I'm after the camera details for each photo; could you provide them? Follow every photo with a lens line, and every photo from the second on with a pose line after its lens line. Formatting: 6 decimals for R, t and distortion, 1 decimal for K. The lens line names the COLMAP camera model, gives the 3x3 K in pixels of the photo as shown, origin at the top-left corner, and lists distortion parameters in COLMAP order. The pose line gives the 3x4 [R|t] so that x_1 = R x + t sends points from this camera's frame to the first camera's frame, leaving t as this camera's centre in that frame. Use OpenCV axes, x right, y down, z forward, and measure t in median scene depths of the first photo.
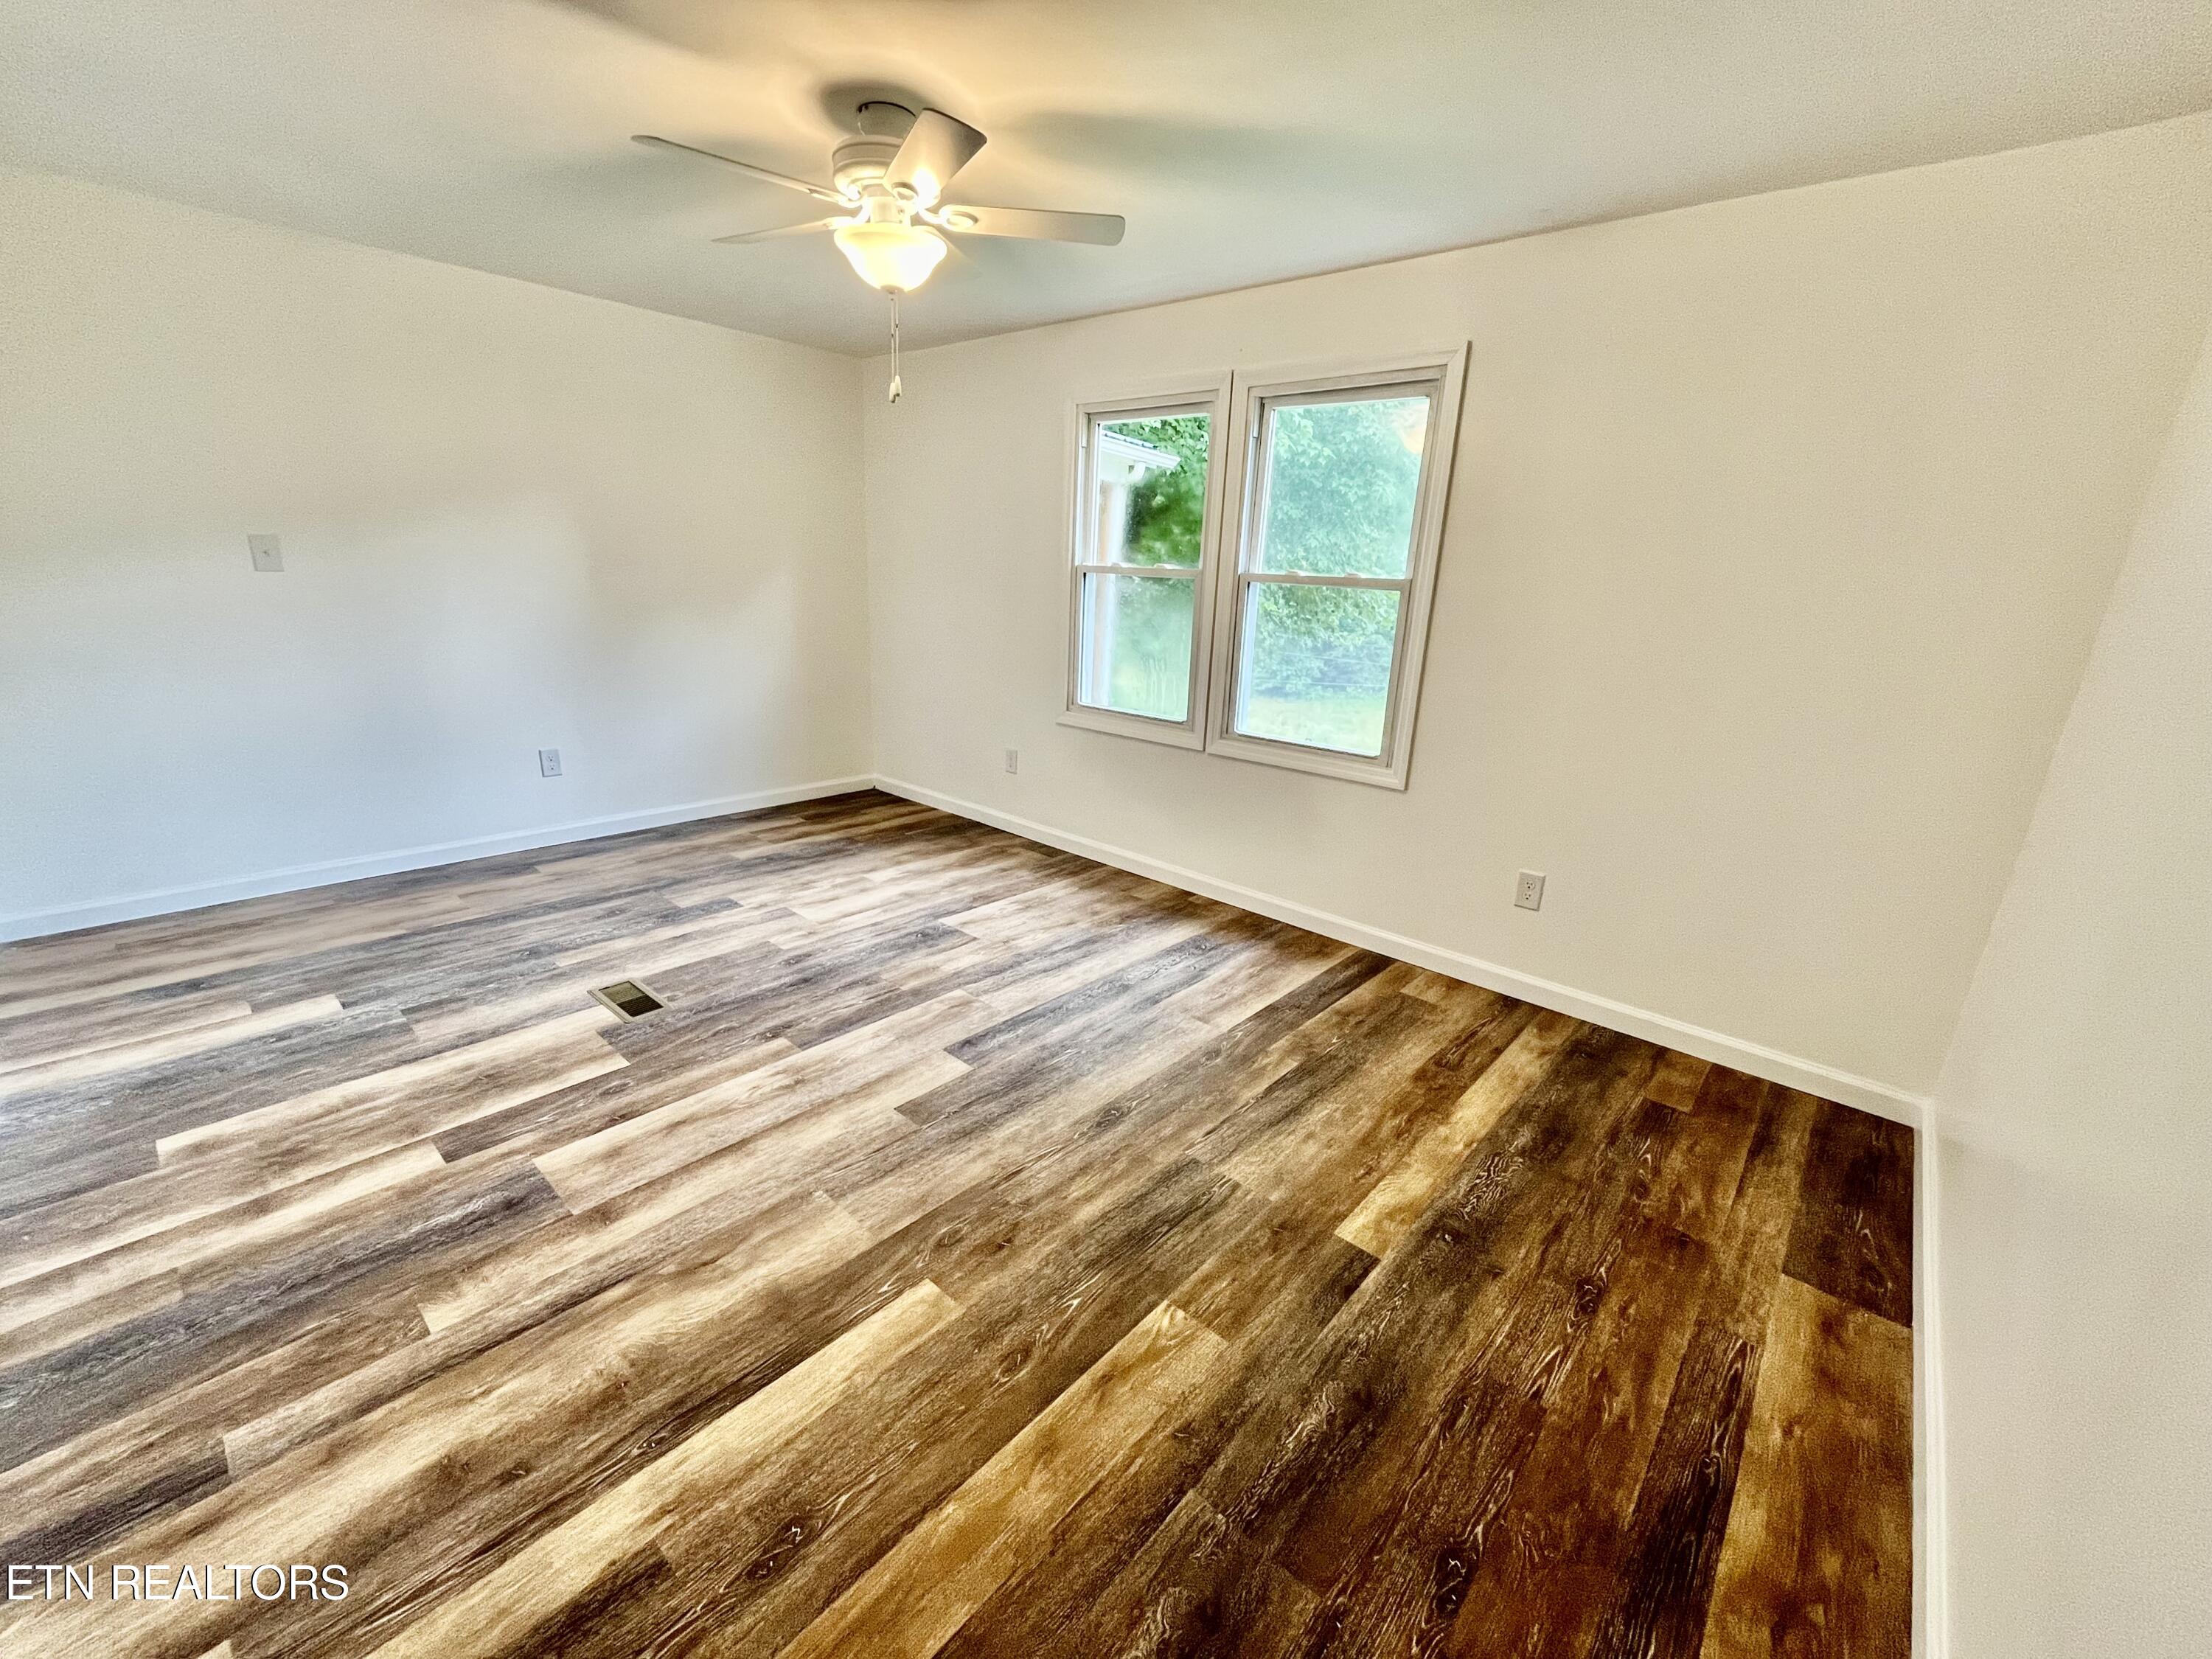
lens RADIAL K [[903.6, 0, 1106.0], [0, 903.6, 829.5], [0, 0, 1]] dist [-0.001852, -0.000150]
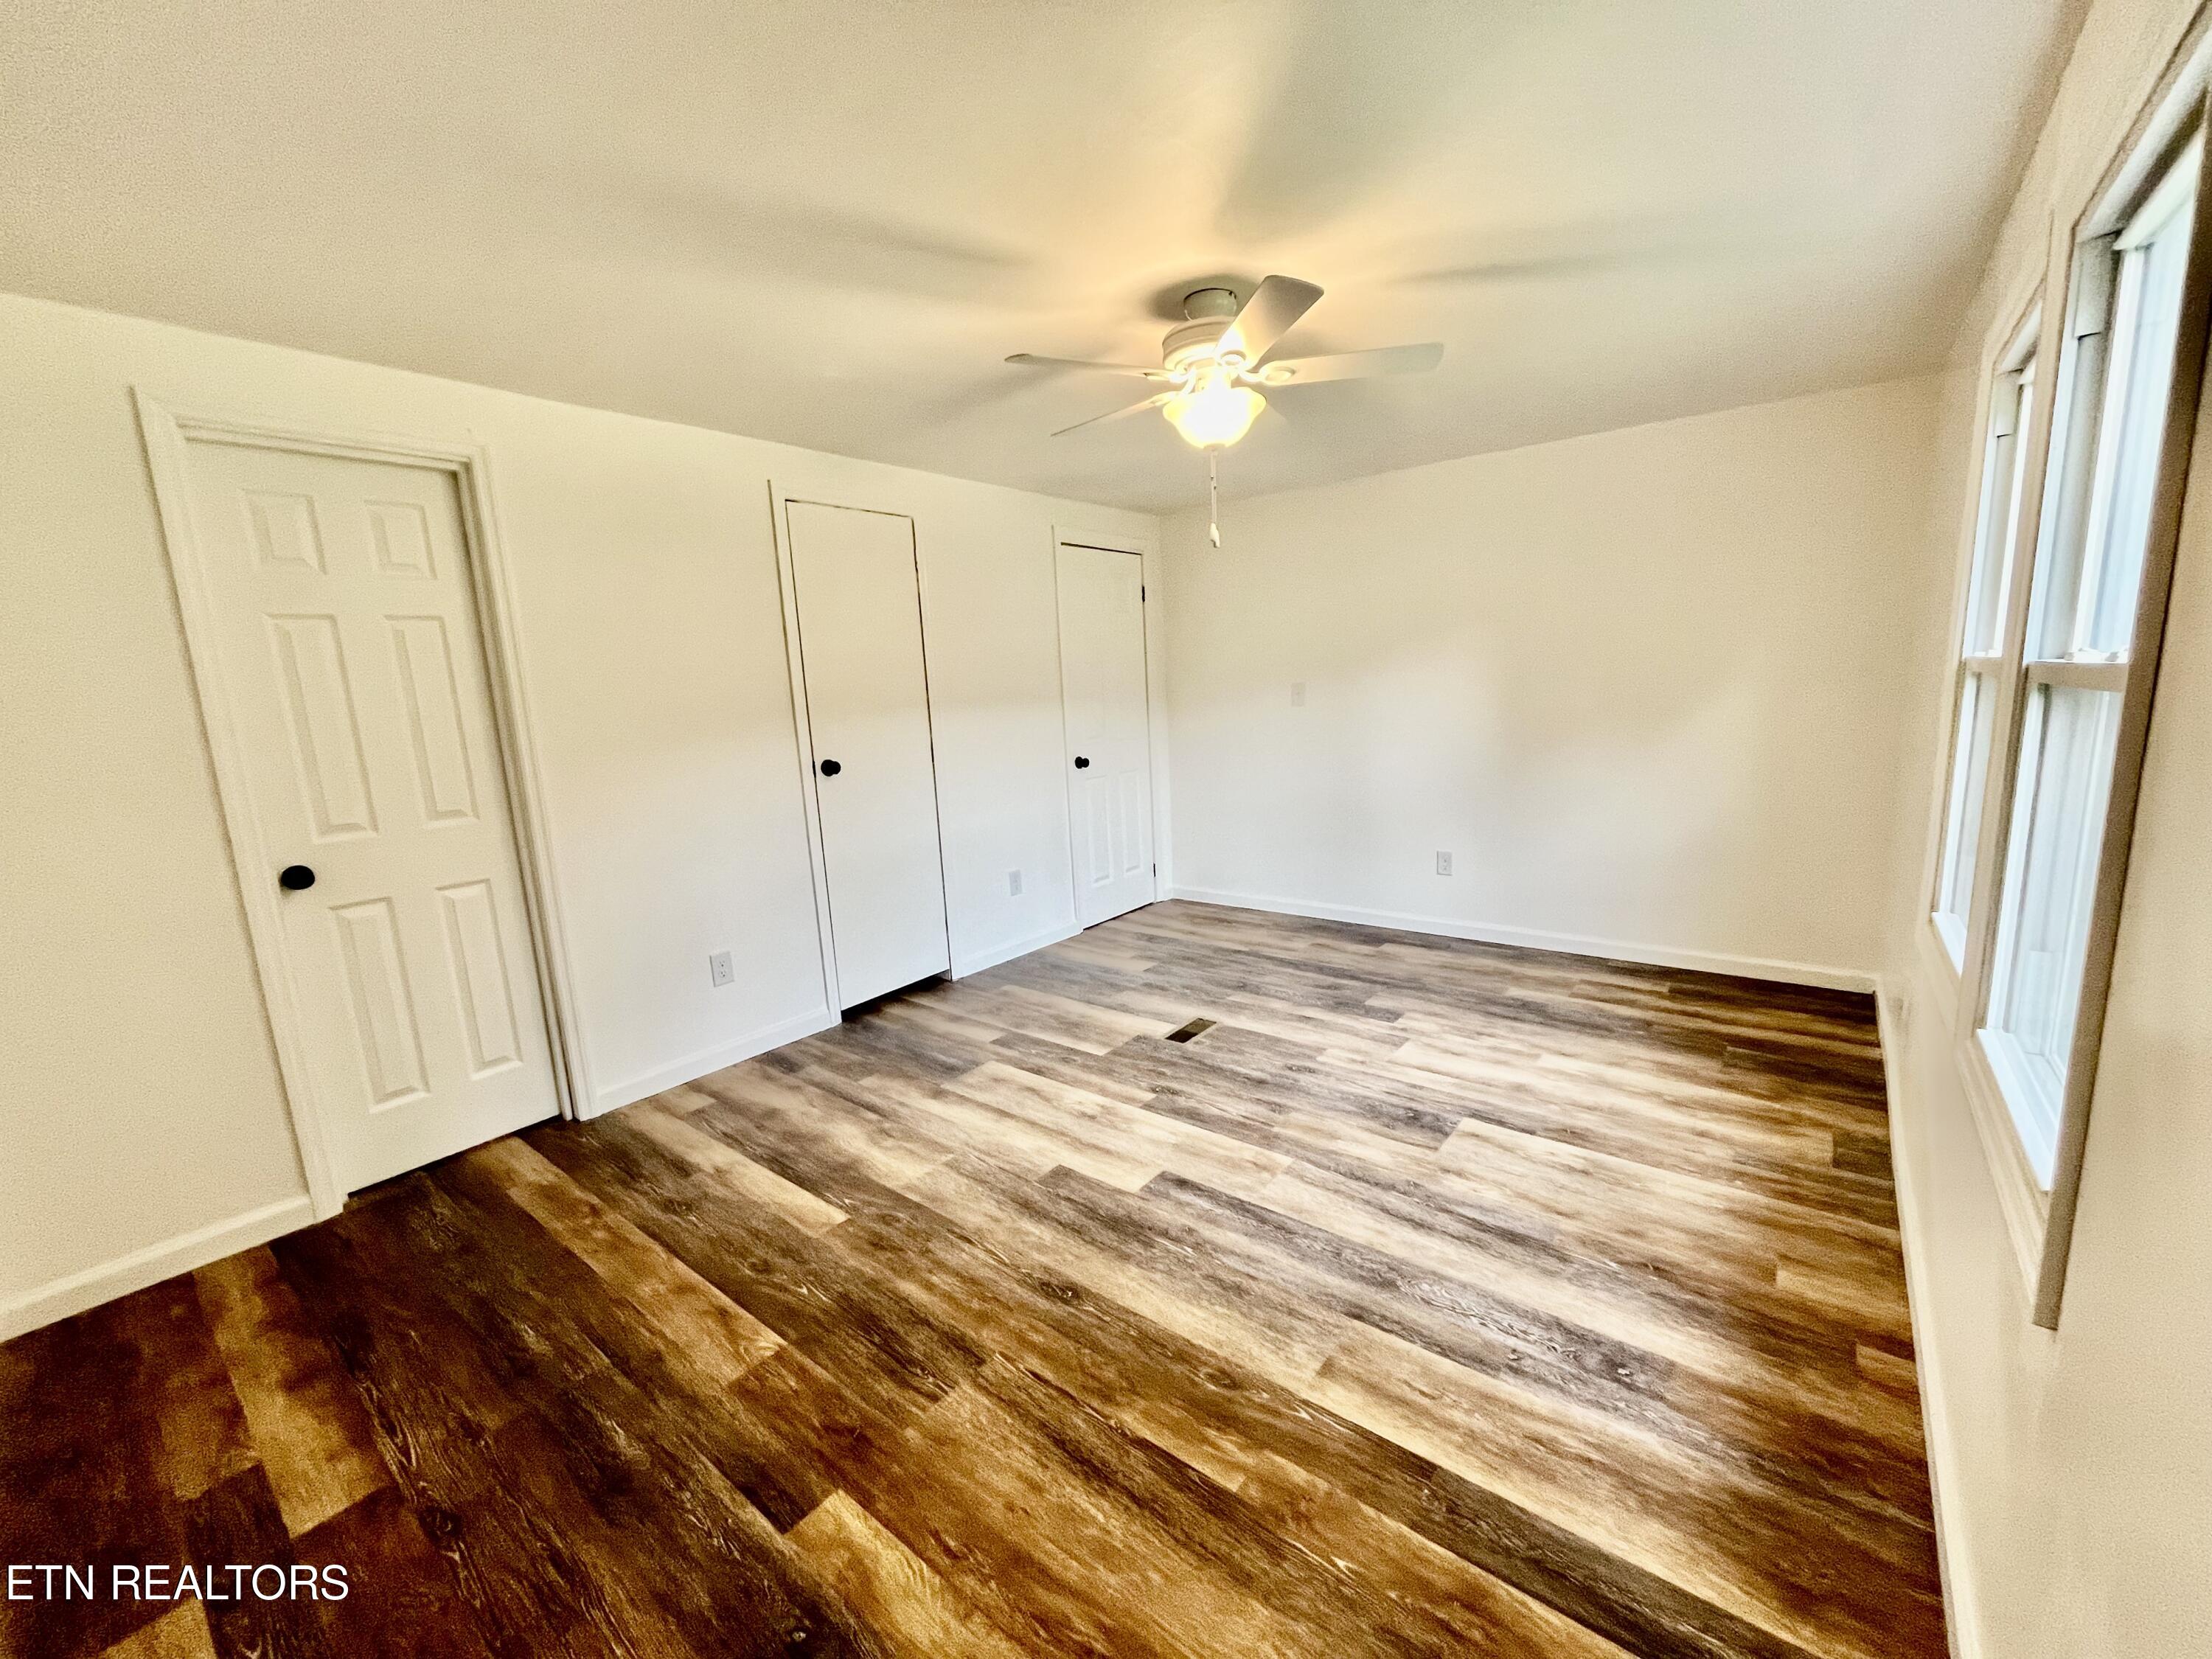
lens RADIAL K [[890.1, 0, 1106.4], [0, 890.1, 870.8], [0, 0, 1]] dist [-0.001079, -0.000188]
pose [[0.045059, 0.163260, -0.985554, 0.690778], [-0.234712, 0.960669, 0.148407, -0.194179], [0.971020, 0.224634, 0.081606, 0.742513]]
